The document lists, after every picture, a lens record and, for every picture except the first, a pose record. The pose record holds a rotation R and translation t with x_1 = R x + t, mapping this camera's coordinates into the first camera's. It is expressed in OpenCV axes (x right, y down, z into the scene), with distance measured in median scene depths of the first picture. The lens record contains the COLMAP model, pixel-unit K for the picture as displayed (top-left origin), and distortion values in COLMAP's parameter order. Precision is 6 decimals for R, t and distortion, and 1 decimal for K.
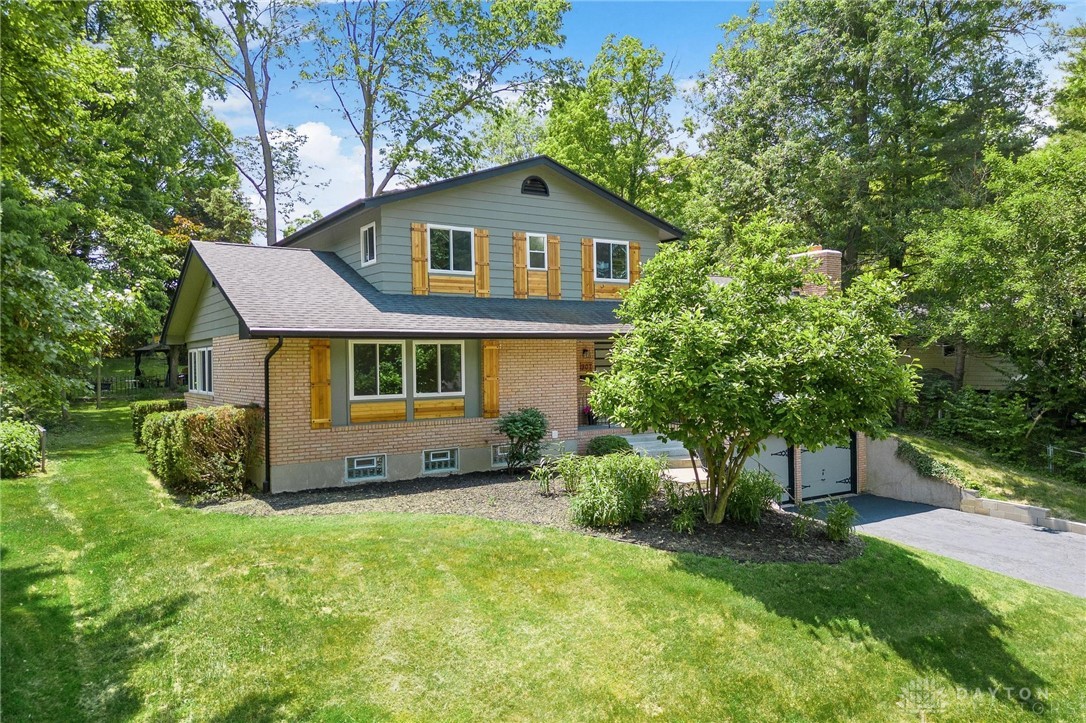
lens RADIAL K [[786.1, 0, 543.0], [0, 786.1, 361.5], [0, 0, 1]] dist [0.044600, -0.000539]
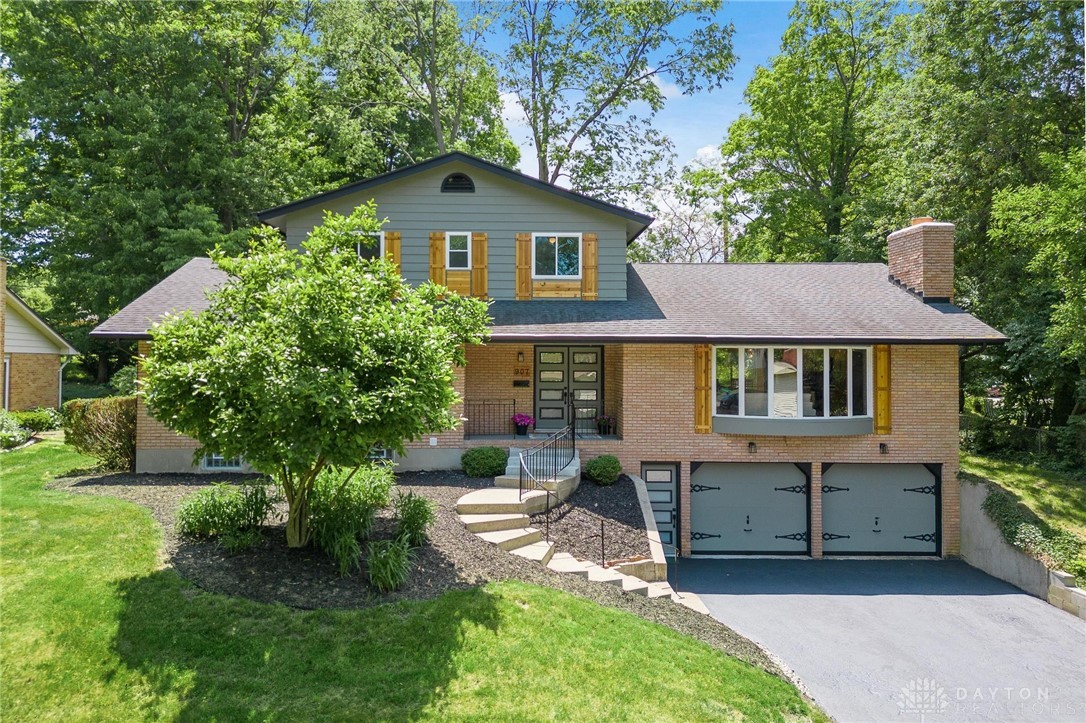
lens RADIAL K [[781.6, 0, 527.0], [0, 781.6, 348.9], [0, 0, 1]] dist [0.023747, -0.006886]
pose [[0.852465, 0.007895, -0.522725, 0.573878], [-0.019451, 0.999673, -0.016624, -0.005587], [0.522422, 0.024339, 0.852339, 0.236740]]
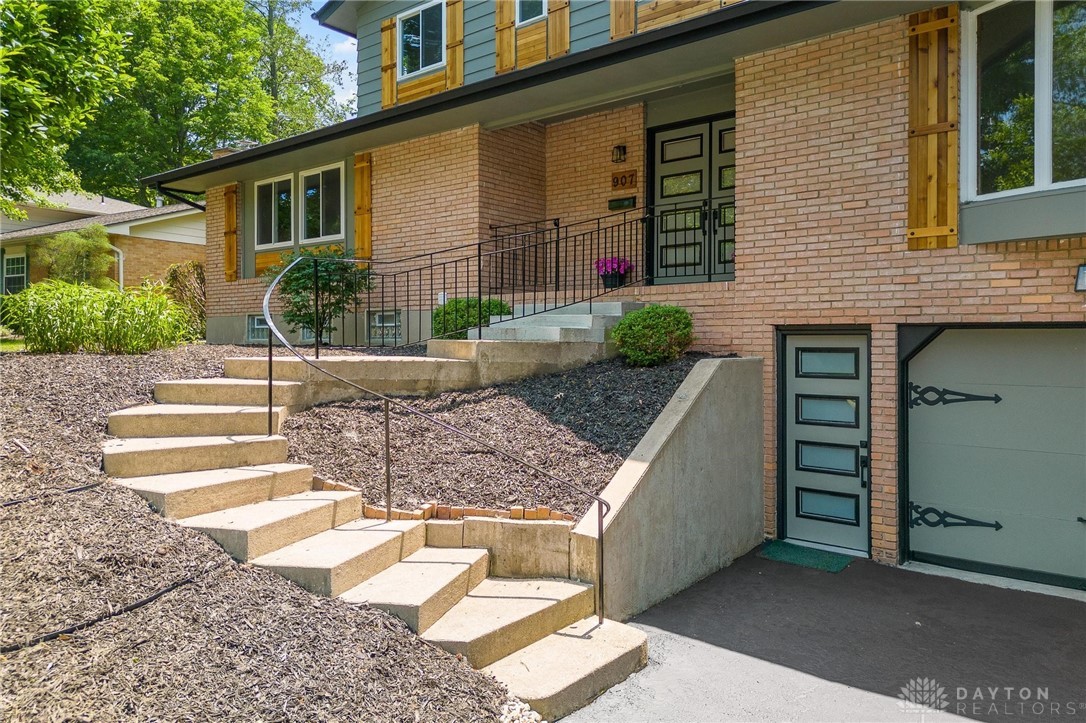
lens RADIAL K [[781.6, 0, 527.0], [0, 781.6, 348.9], [0, 0, 1]] dist [0.023747, -0.006886]
pose [[0.278542, 0.024127, -0.960121, 0.558396], [-0.008151, 0.999708, 0.022757, 0.111153], [0.960390, 0.001487, 0.278657, 0.852241]]
